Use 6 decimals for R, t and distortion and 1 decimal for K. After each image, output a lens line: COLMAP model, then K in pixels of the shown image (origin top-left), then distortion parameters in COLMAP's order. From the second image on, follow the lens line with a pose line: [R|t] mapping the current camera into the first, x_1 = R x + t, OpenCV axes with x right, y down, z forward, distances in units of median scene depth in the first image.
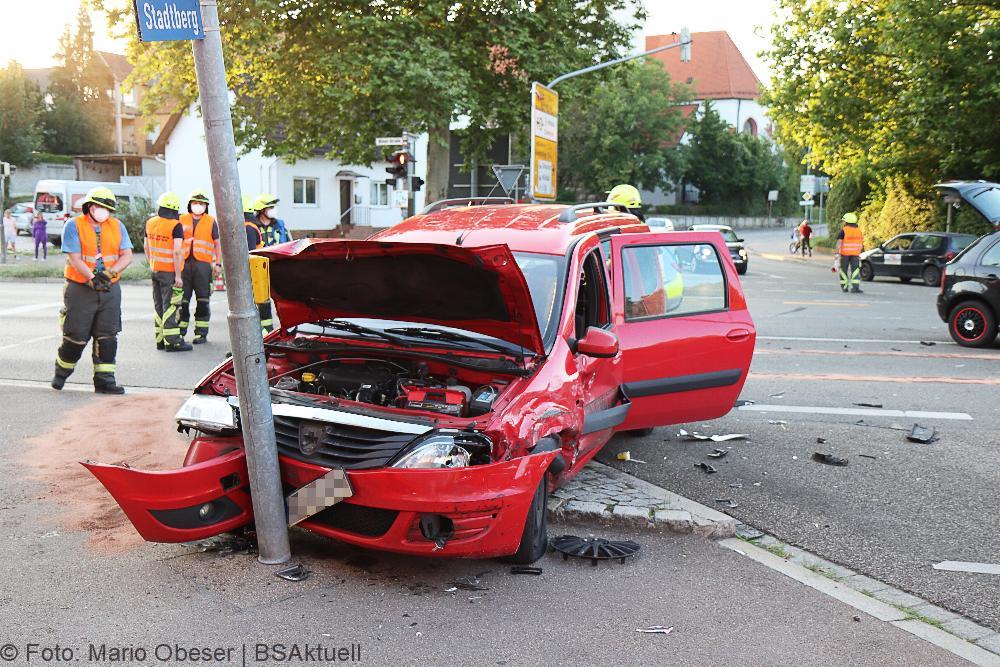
lens RADIAL K [[1161.8, 0, 500.0], [0, 1161.8, 333.5], [0, 0, 1]] dist [0.017963, 0.035666]
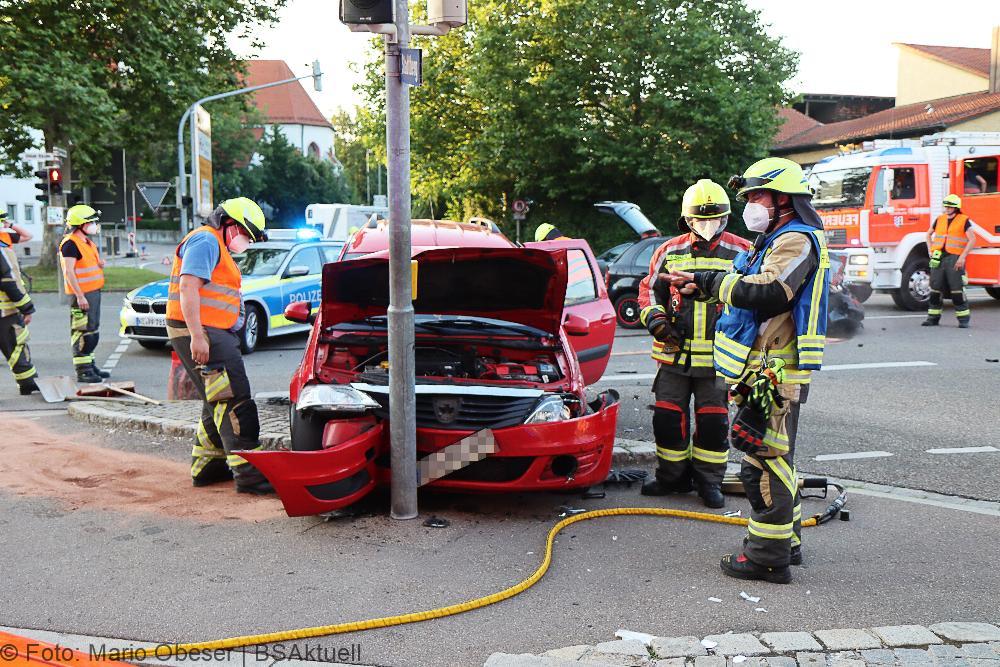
lens RADIAL K [[1161.8, 0, 500.0], [0, 1161.8, 333.5], [0, 0, 1]] dist [0.017963, 0.035666]
pose [[0.858291, -0.052147, 0.510507, -0.254134], [0.060088, 0.998193, 0.000941, 0.004425], [-0.509634, 0.029868, 0.859873, -0.028598]]
